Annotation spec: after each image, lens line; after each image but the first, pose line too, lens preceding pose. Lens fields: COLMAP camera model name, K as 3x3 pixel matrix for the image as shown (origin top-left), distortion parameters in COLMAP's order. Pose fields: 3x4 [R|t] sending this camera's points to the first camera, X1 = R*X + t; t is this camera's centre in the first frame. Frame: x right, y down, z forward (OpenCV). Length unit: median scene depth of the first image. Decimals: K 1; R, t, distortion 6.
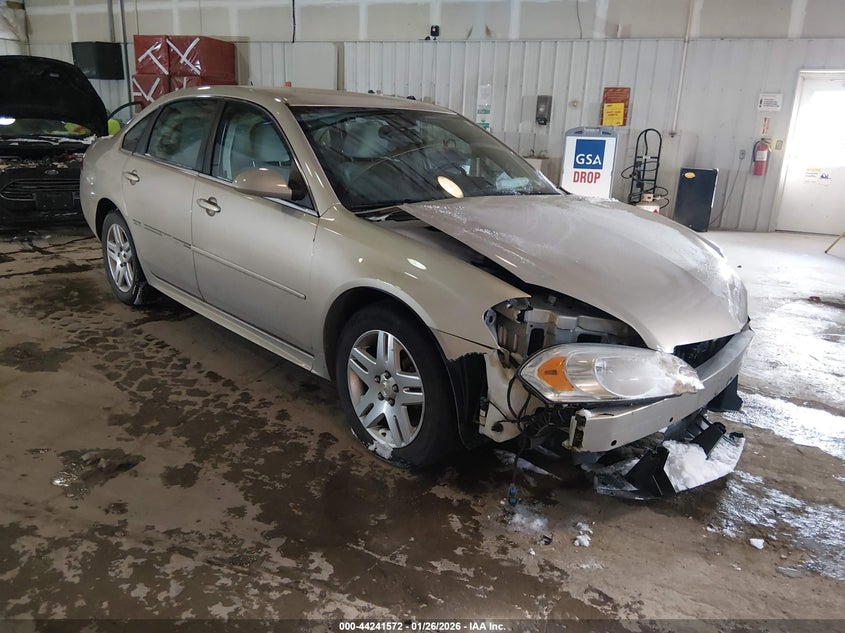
lens RADIAL K [[636.5, 0, 420.5], [0, 636.5, 319.4], [0, 0, 1]] dist [-0.000445, -0.016832]
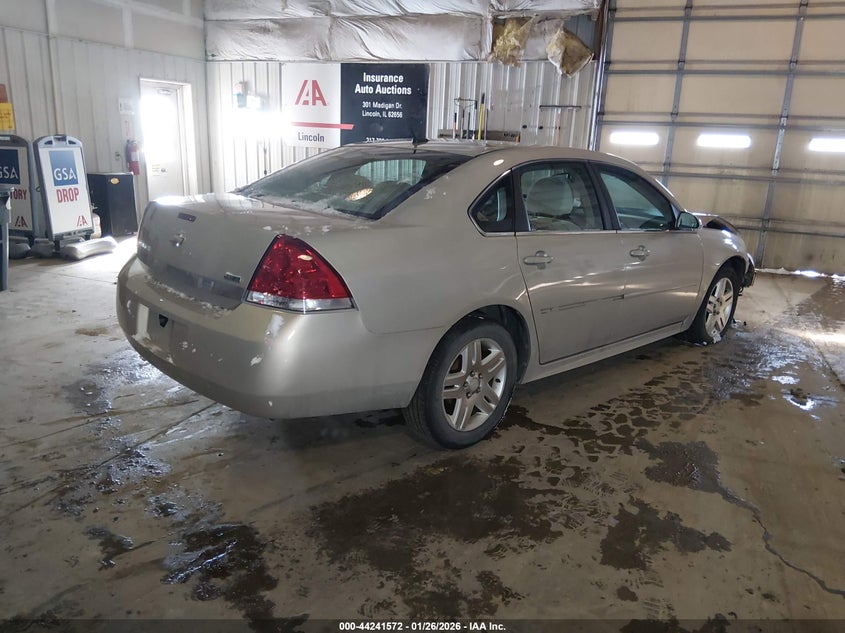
lens RADIAL K [[636.5, 0, 423.0], [0, 636.5, 316.8], [0, 0, 1]] dist [-0.000445, -0.016832]
pose [[0.013921, -0.300114, 0.953802, -0.696057], [0.250516, 0.924517, 0.287244, -0.236375], [-0.968012, 0.234944, 0.088054, 0.606320]]
